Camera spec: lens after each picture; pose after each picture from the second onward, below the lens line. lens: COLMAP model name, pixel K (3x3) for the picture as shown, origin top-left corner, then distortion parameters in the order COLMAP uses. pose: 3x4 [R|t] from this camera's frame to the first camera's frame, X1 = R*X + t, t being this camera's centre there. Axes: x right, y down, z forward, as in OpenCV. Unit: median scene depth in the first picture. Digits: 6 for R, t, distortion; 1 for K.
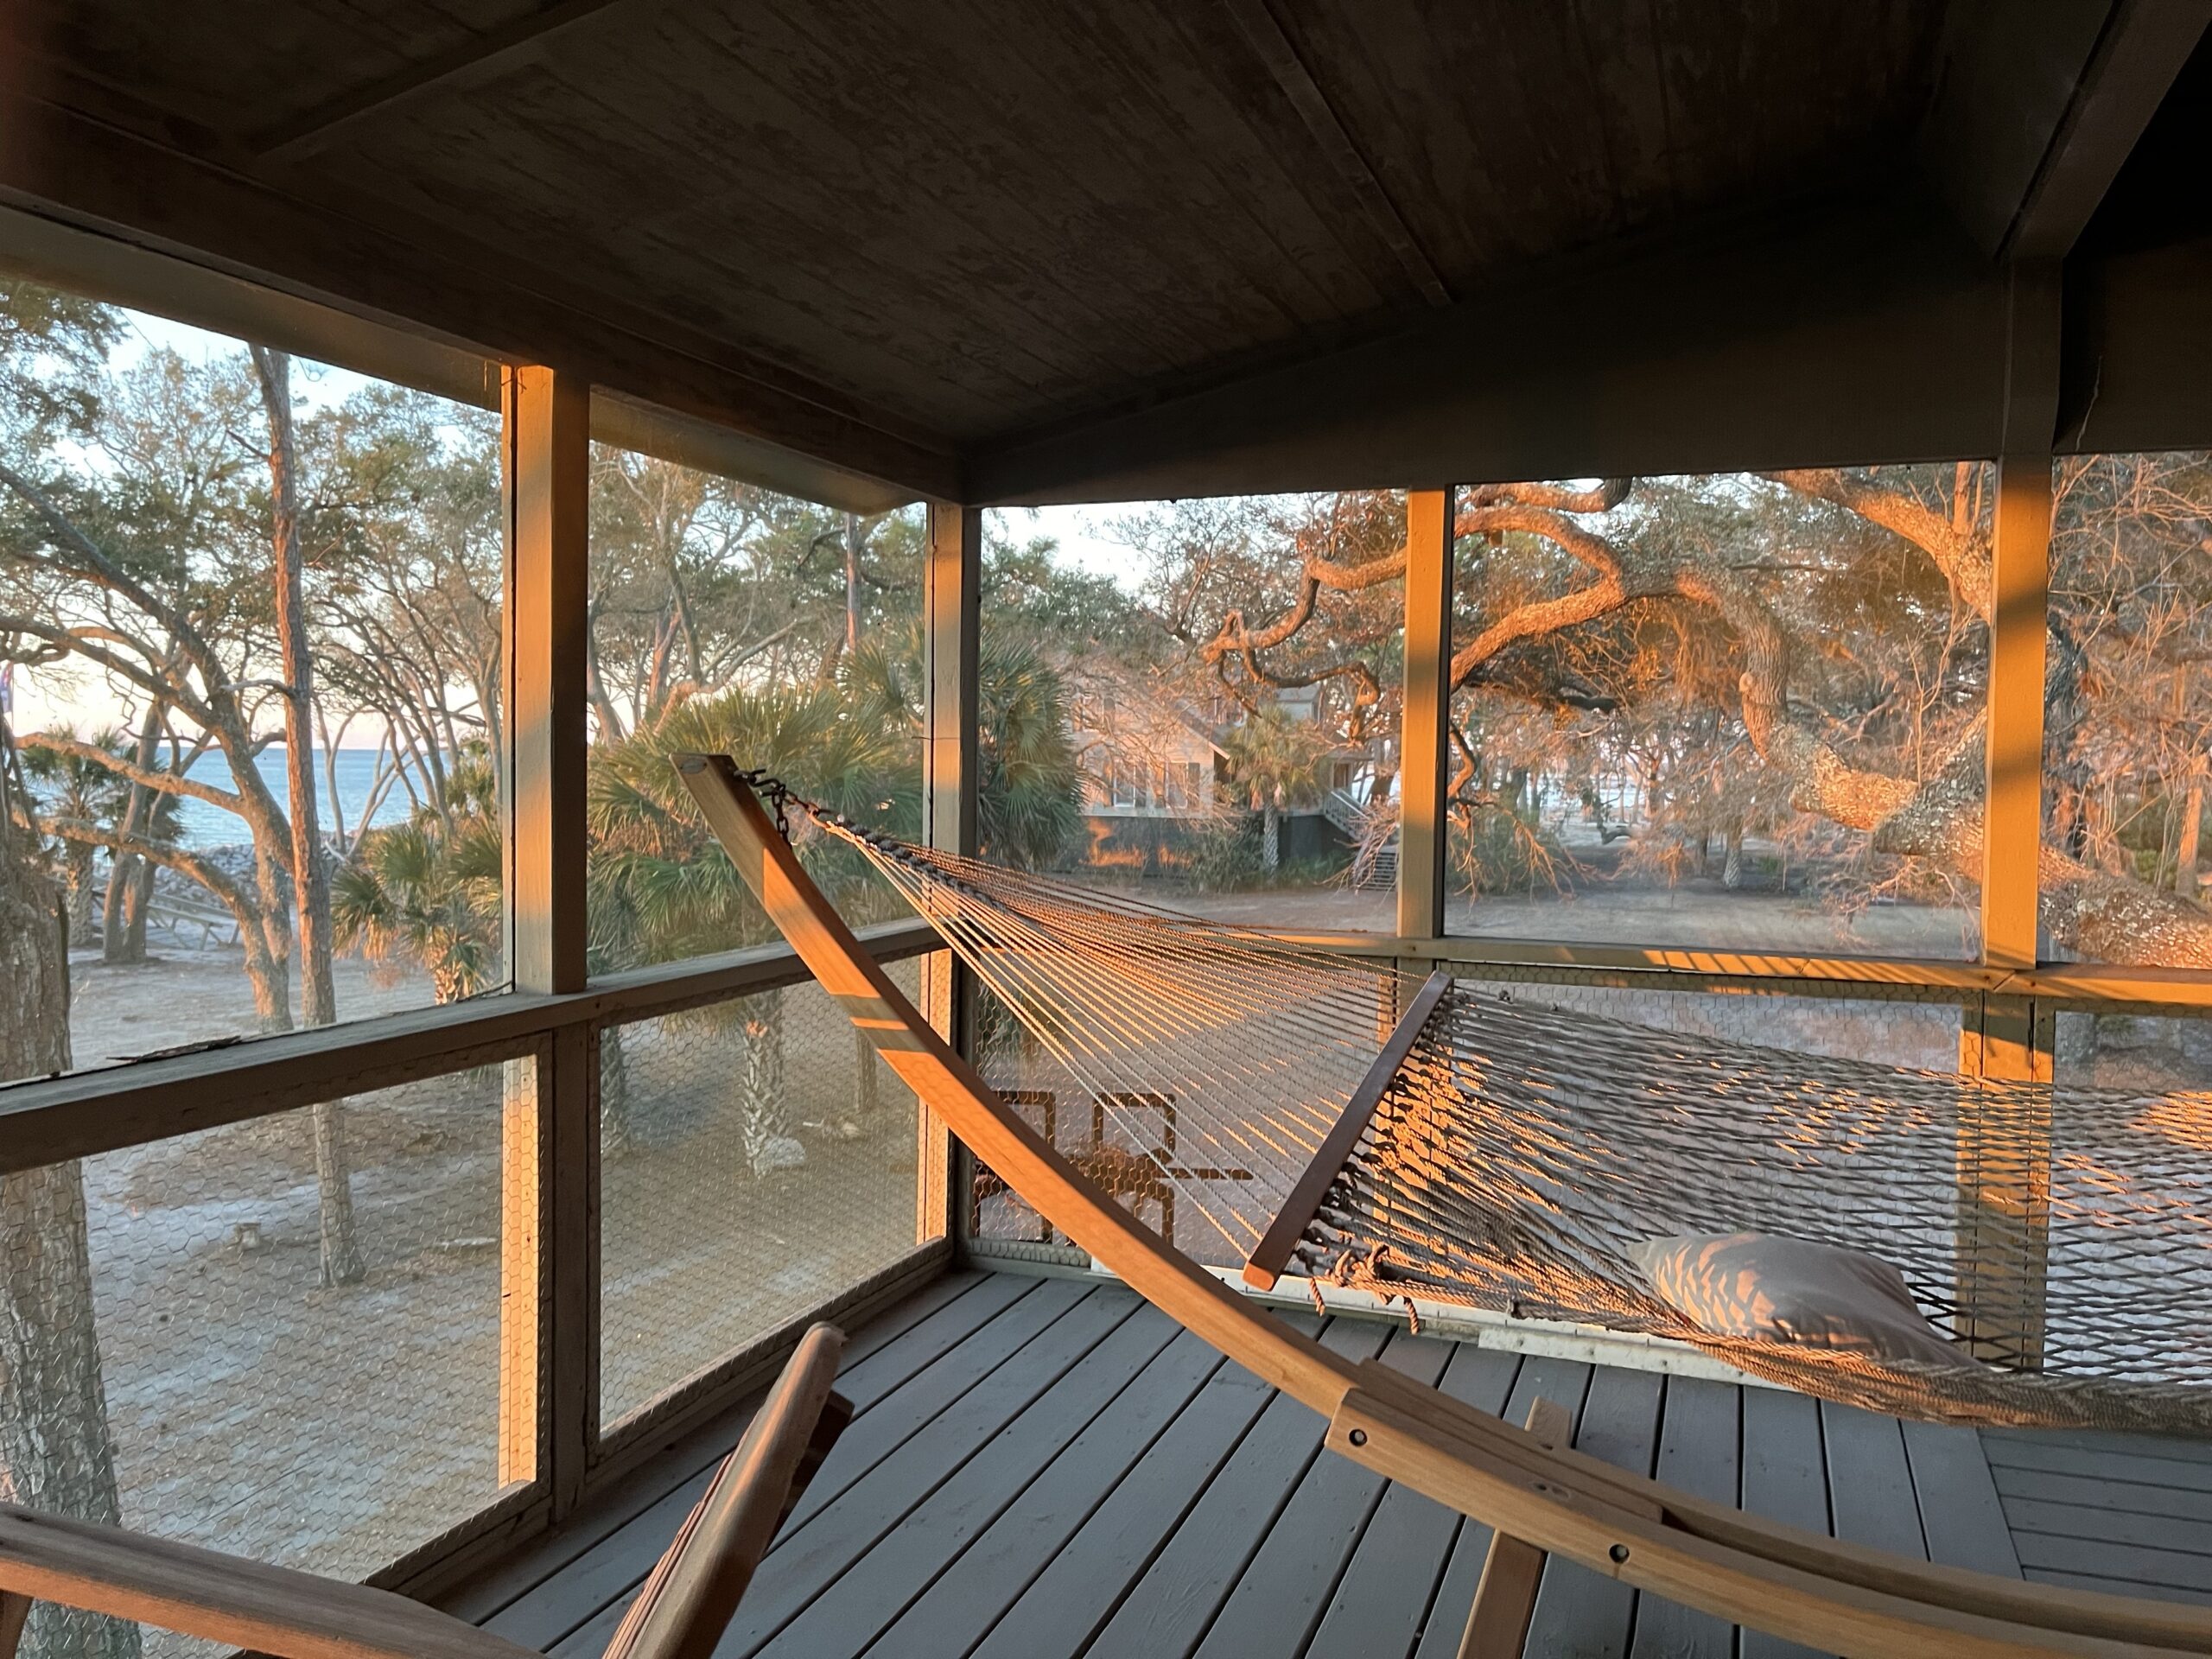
lens RADIAL K [[1663.3, 0, 1105.6], [0, 1663.3, 828.1], [0, 0, 1]] dist [0.000941, -0.000399]
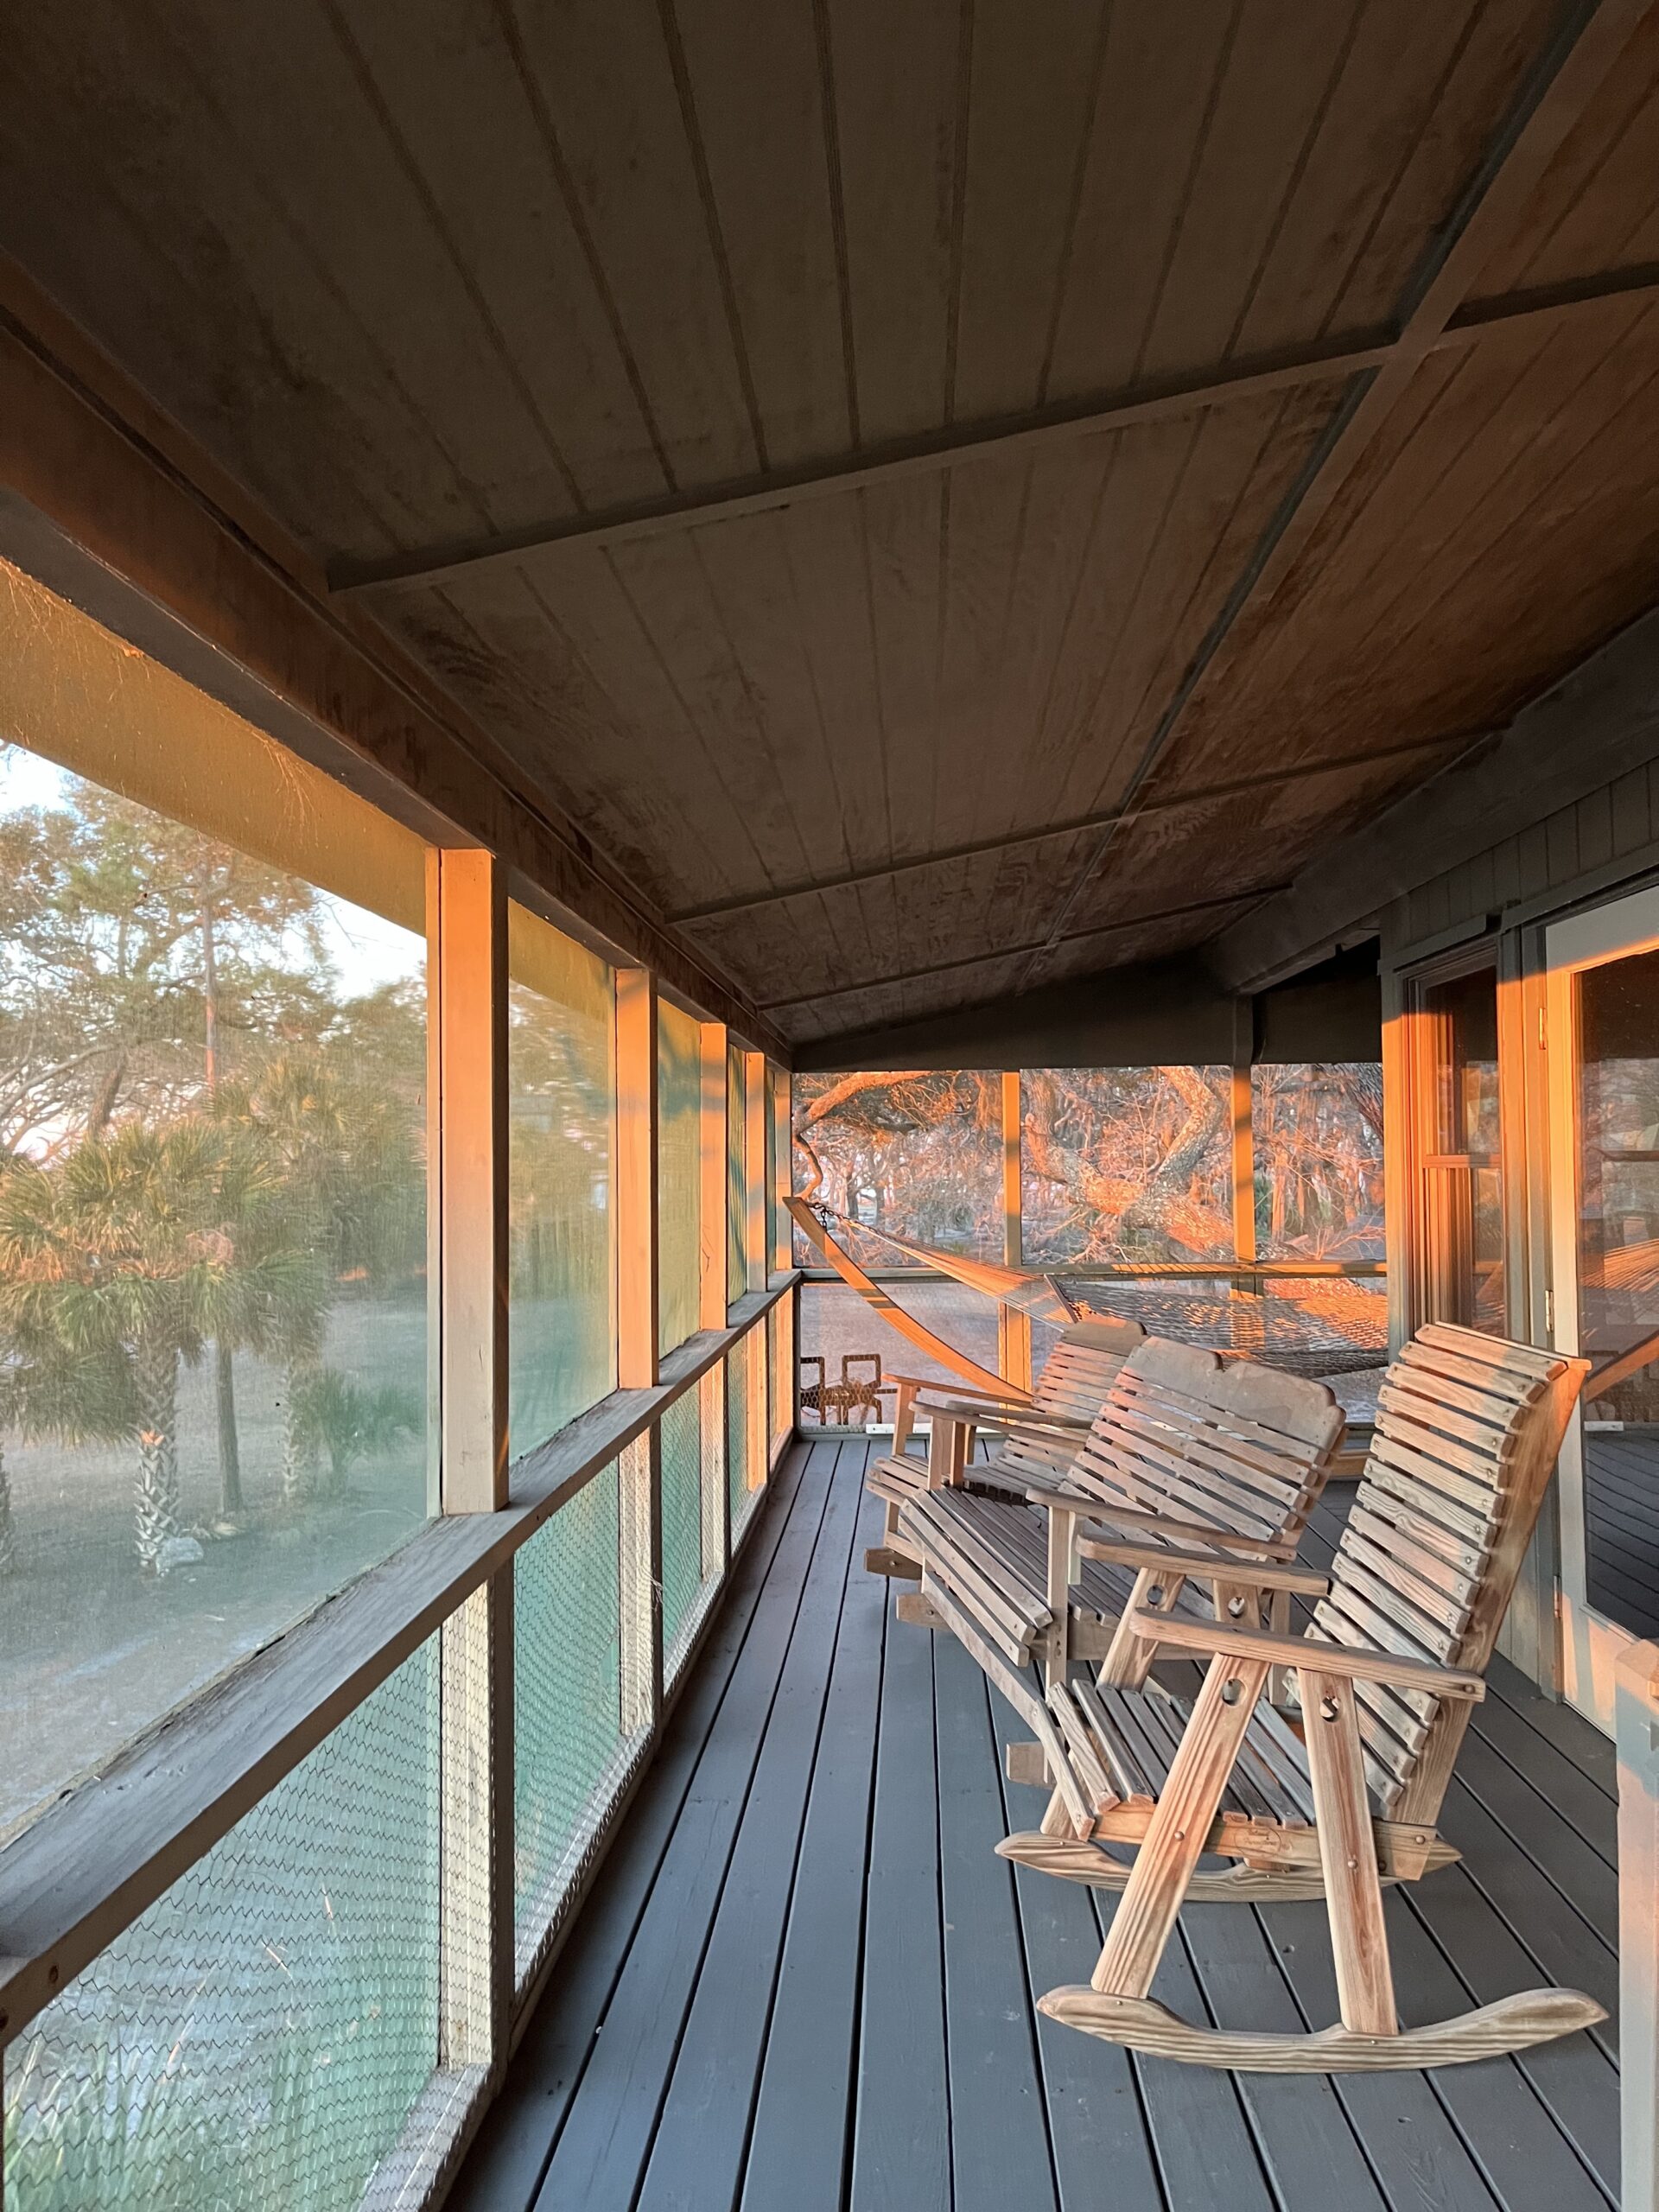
lens RADIAL K [[1663.3, 0, 831.4], [0, 1663.3, 1108.7], [0, 0, 1]] dist [0.000941, -0.000399]
pose [[0.949782, -0.016760, 0.312464, -0.125009], [0.040354, 0.996786, -0.069197, -0.000138], [-0.310300, 0.078331, 0.947406, -0.181098]]
